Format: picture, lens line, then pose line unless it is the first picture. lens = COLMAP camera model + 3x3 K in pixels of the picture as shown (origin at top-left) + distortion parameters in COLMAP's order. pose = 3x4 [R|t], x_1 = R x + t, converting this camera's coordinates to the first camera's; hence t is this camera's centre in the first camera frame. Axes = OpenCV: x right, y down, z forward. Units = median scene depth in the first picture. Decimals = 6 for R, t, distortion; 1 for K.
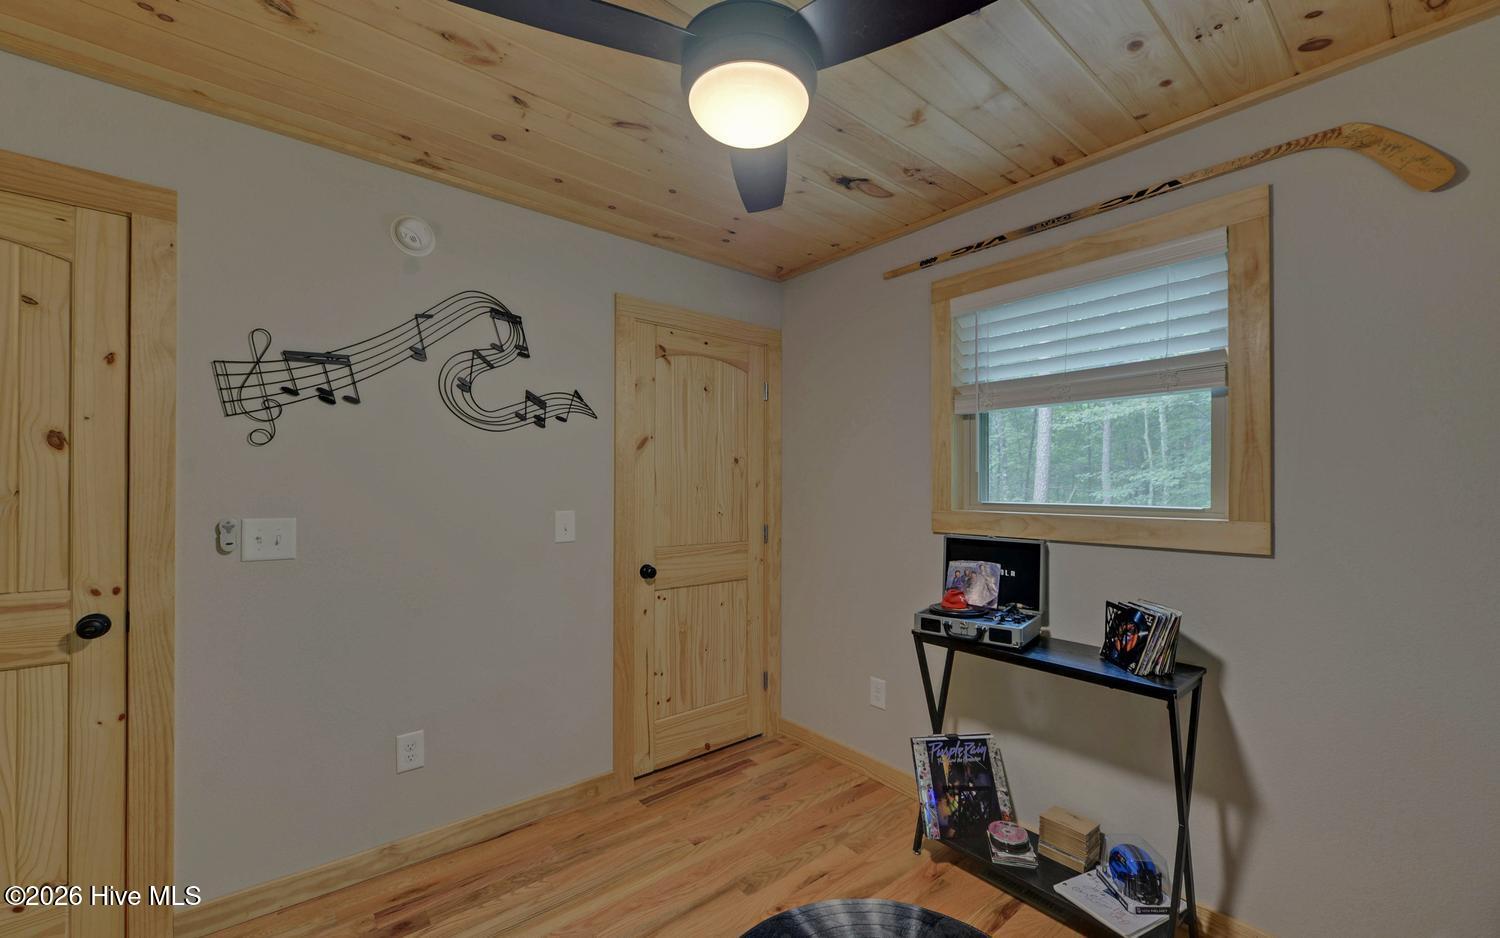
lens RADIAL K [[593.9, 0, 745.5], [0, 593.9, 481.8], [0, 0, 1]] dist [-0.001072, -0.001307]
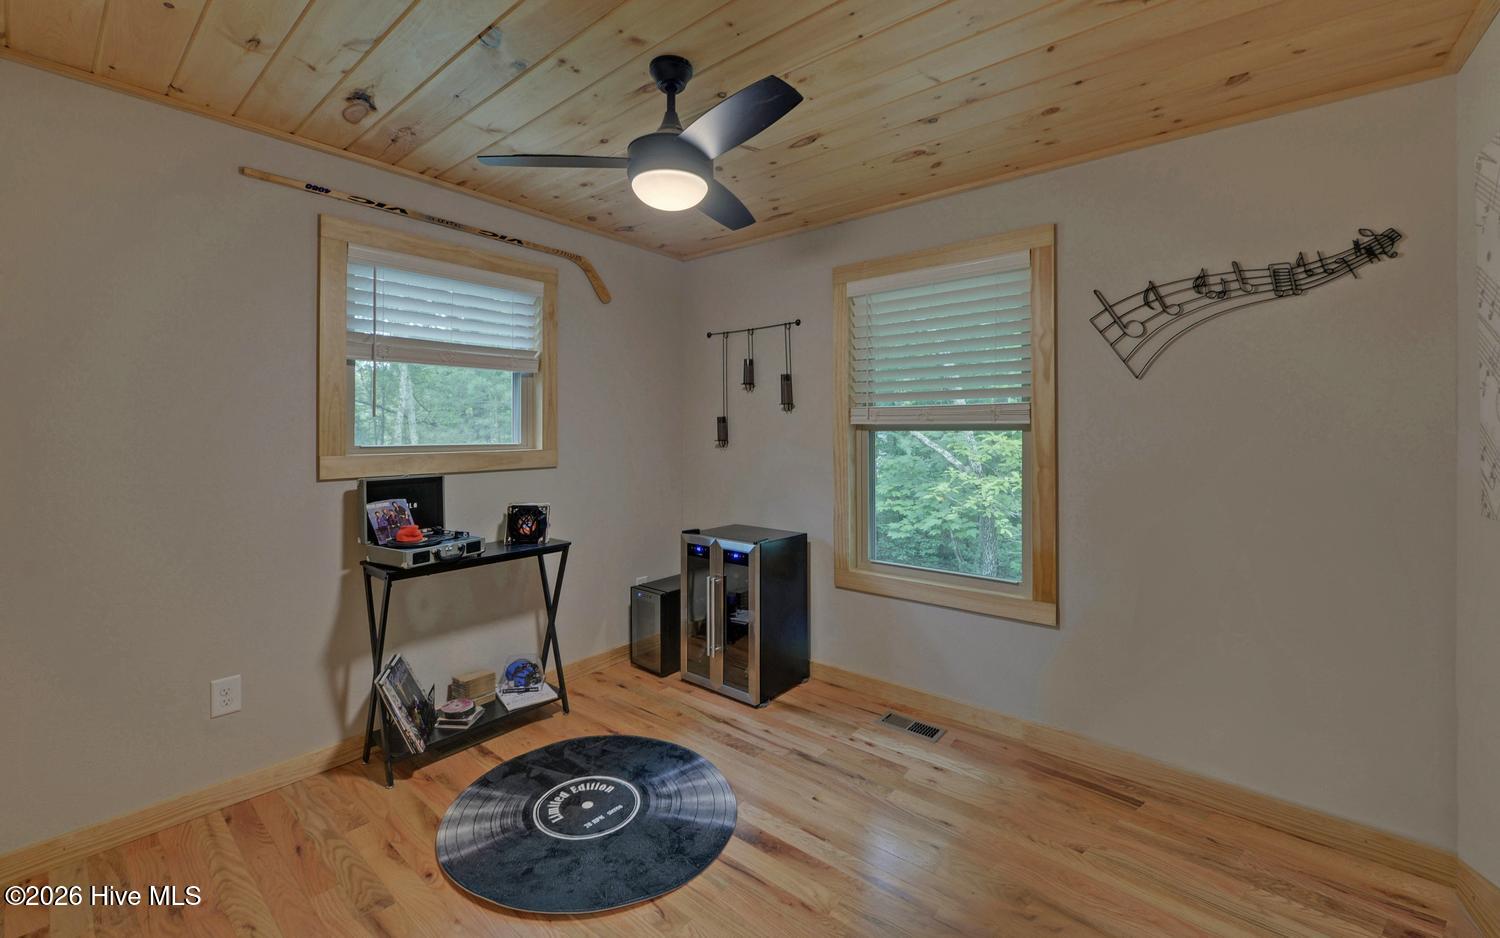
lens RADIAL K [[593.9, 0, 760.7], [0, 593.9, 433.9], [0, 0, 1]] dist [-0.001072, -0.001307]
pose [[-0.207229, -0.010263, 0.978239, -0.891549], [-0.004081, 0.999945, 0.009626, -0.000076], [-0.978284, -0.001998, -0.207259, 0.617829]]
